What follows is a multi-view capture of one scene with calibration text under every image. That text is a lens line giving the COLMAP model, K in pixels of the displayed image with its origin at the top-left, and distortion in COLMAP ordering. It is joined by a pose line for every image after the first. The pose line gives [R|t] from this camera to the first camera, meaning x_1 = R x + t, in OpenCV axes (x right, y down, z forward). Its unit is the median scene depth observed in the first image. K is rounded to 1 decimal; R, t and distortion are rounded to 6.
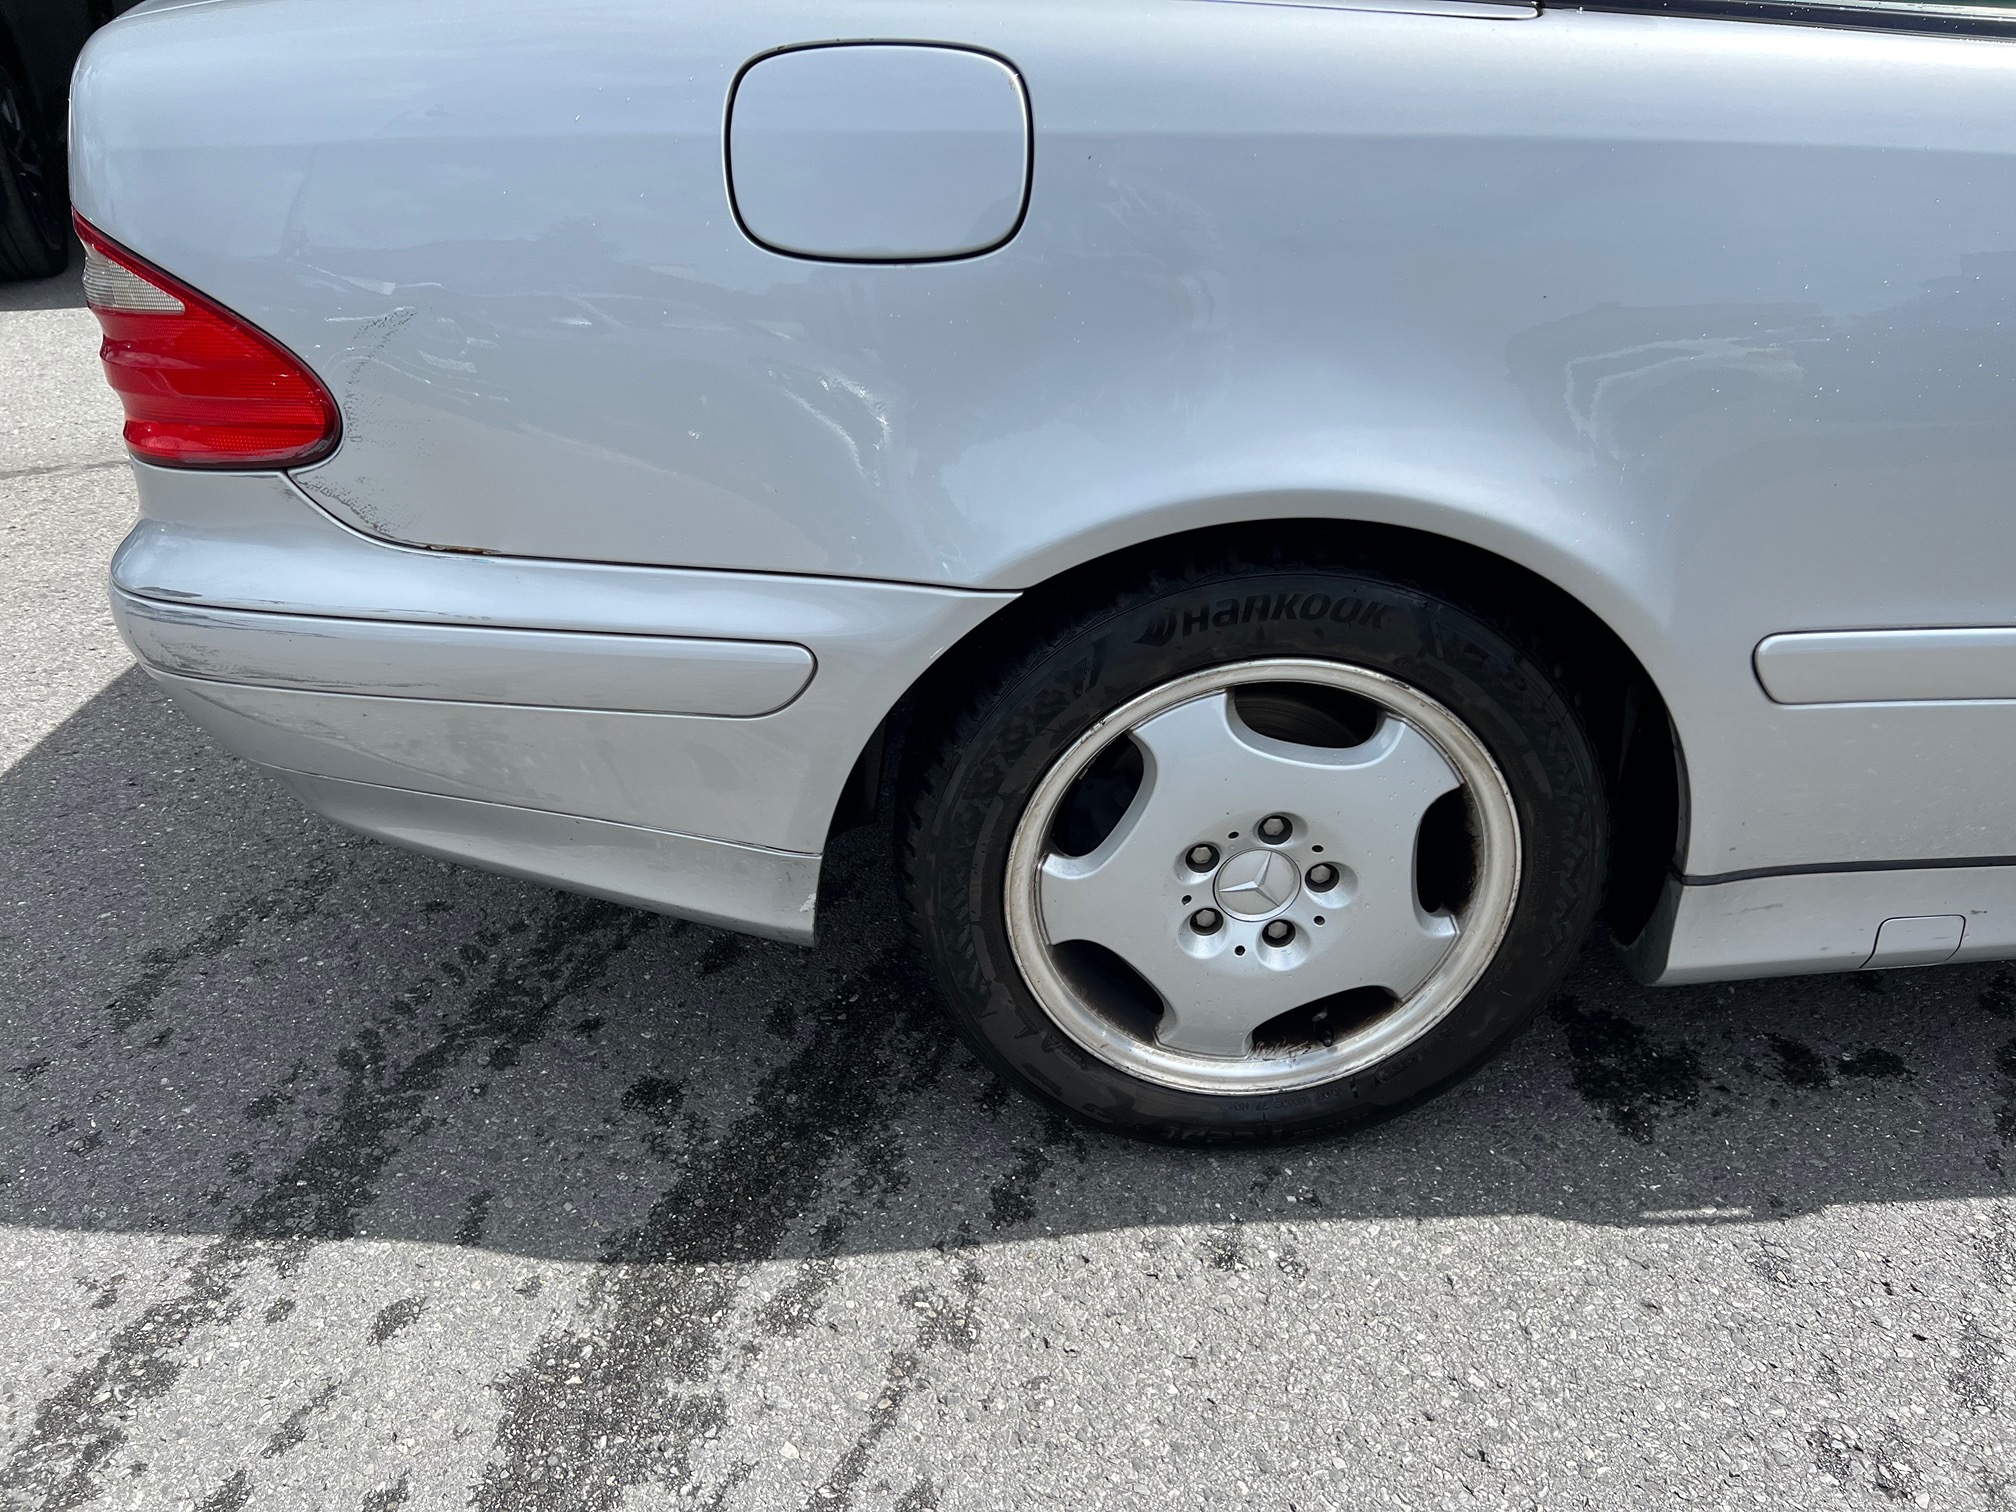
lens RADIAL K [[1542.1, 0, 1003.2], [0, 1542.1, 788.6], [0, 0, 1]] dist [0.053779, -0.068649]
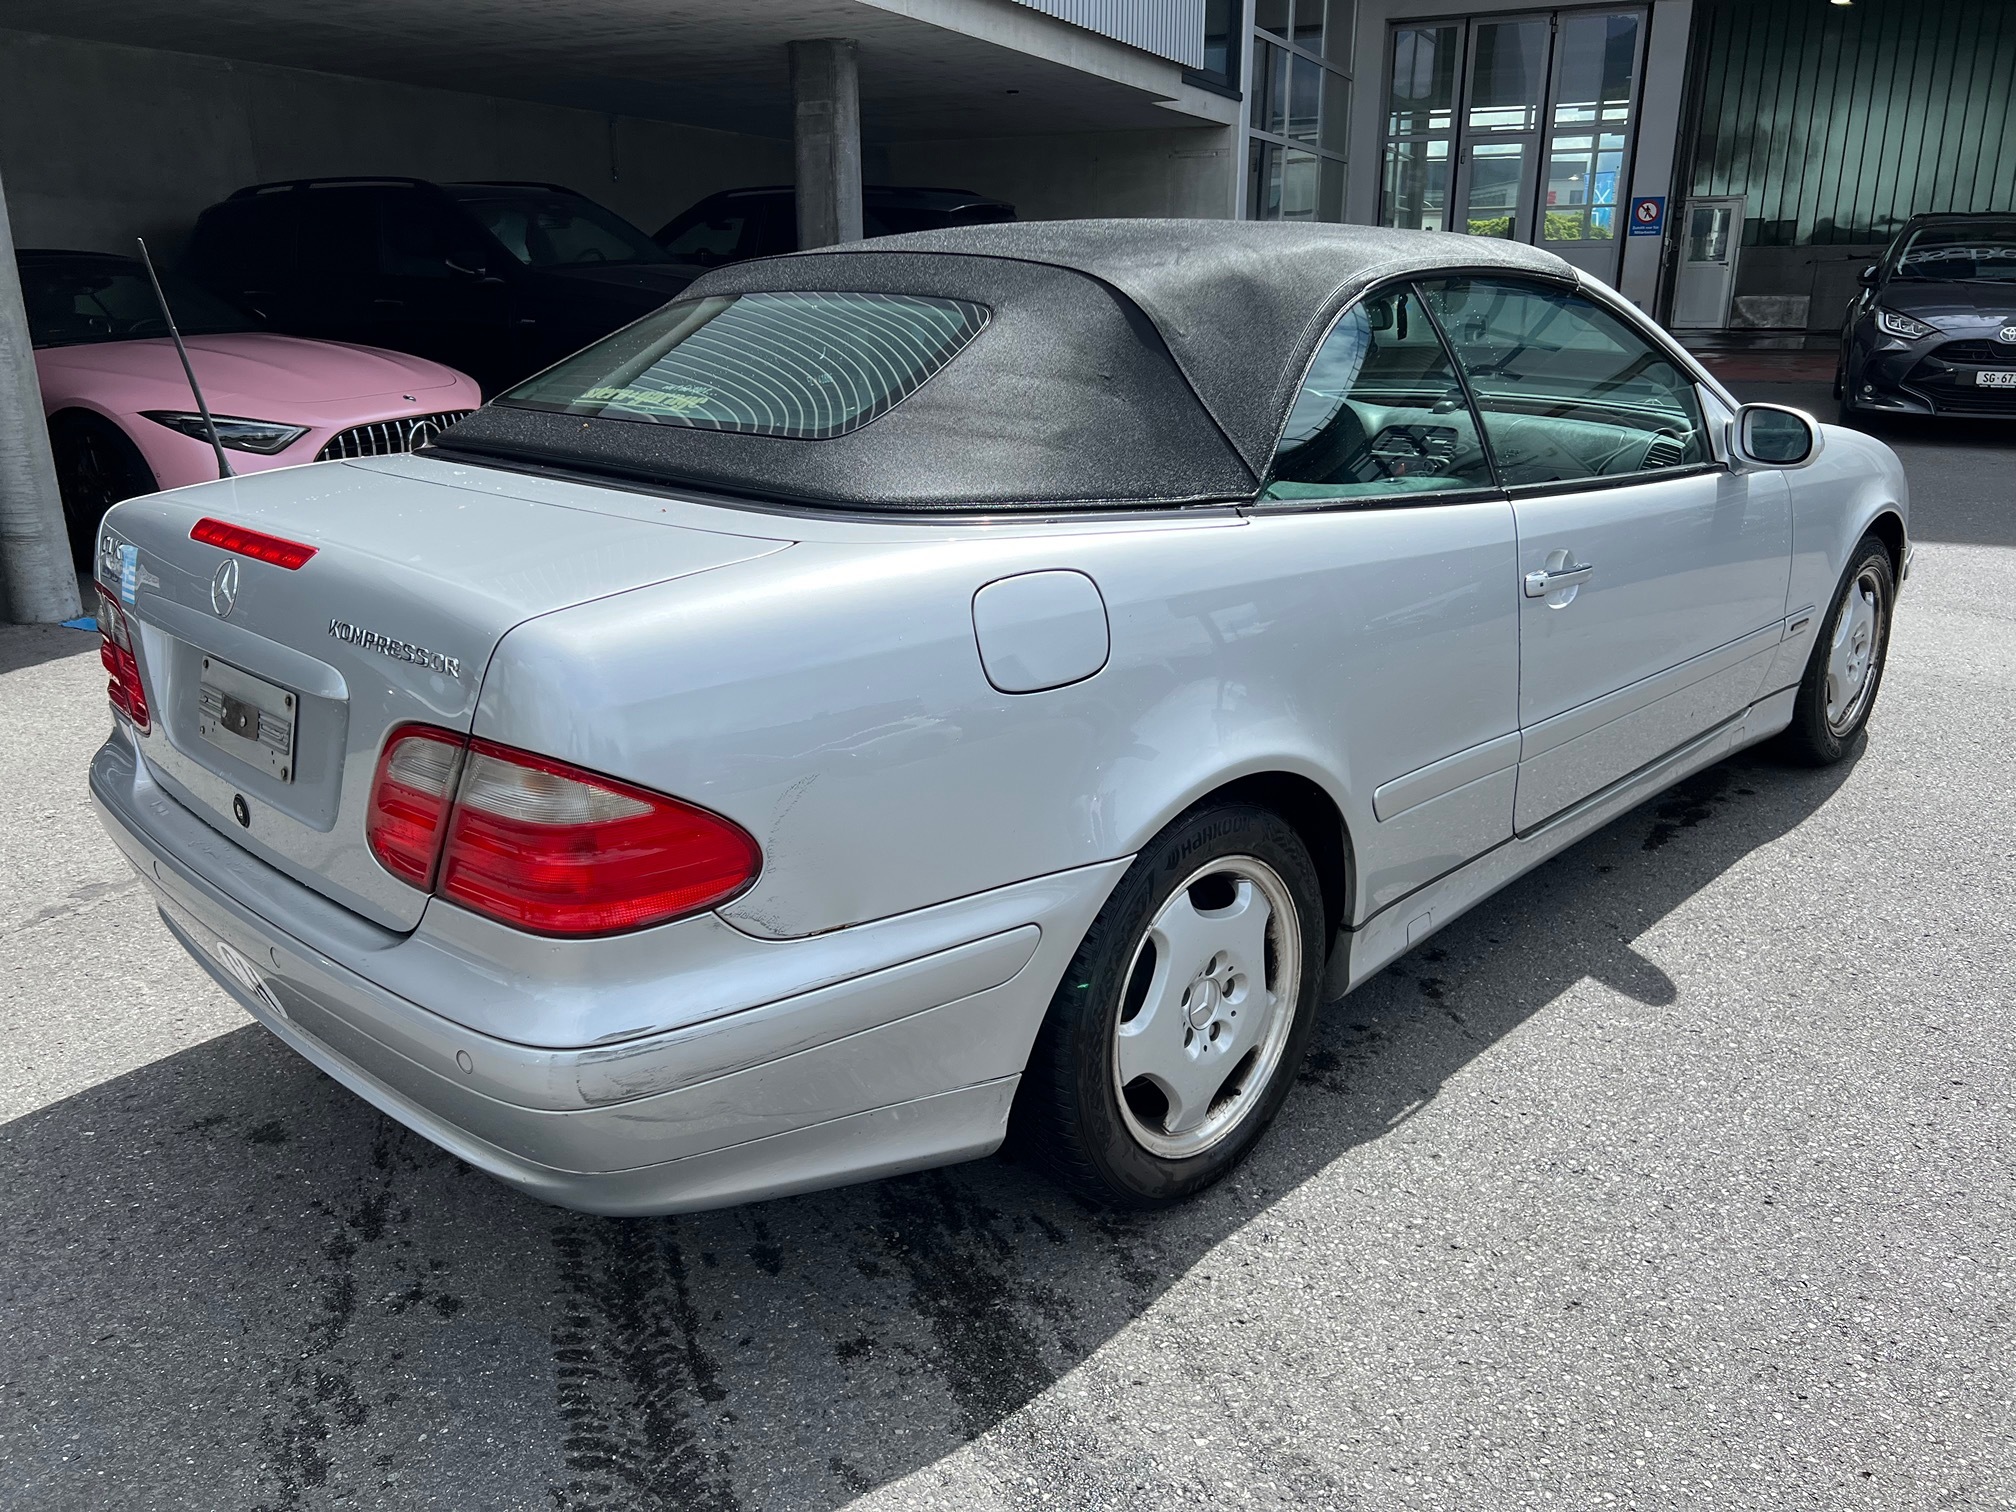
lens RADIAL K [[1572.4, 0, 1008.0], [0, 1572.4, 756.0], [0, 0, 1]] dist [0.007141, -0.007153]
pose [[0.712005, -0.201263, 0.672713, -1.039763], [0.353477, 0.930532, -0.095726, -0.095431], [-0.606715, 0.305946, 0.733685, -0.173870]]
